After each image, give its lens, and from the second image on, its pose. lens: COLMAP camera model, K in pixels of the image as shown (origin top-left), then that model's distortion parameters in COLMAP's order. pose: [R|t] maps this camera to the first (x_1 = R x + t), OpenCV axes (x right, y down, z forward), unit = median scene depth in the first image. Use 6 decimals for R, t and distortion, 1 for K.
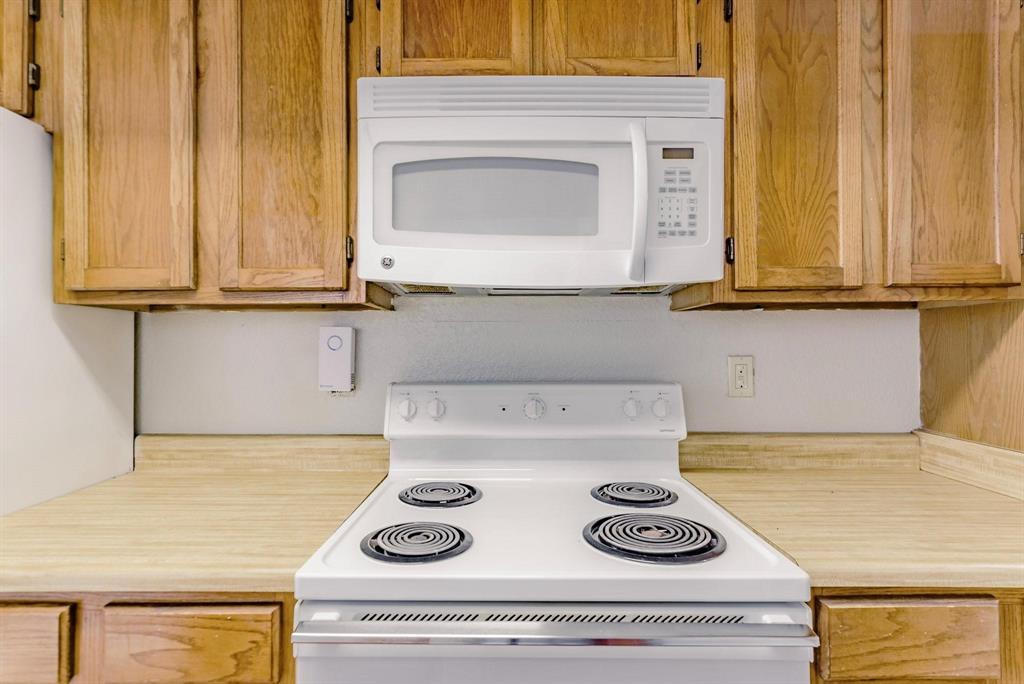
lens RADIAL K [[474.9, 0, 517.8], [0, 474.9, 341.8], [0, 0, 1]] dist [0.000624, 0.004729]
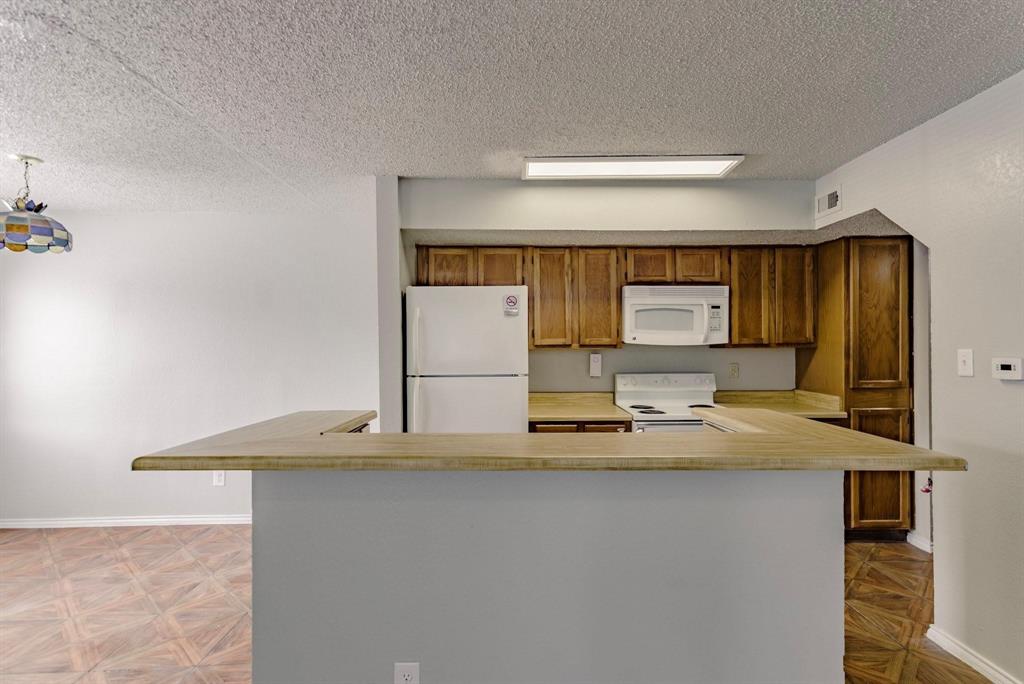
lens RADIAL K [[504.8, 0, 515.2], [0, 504.8, 344.7], [0, 0, 1]] dist [0.000861, 0.005853]
pose [[0.999731, -0.001923, 0.023099, -1.169968], [0.001960, 0.999997, -0.001562, -0.106090], [-0.023096, 0.001607, 0.999732, -2.563309]]
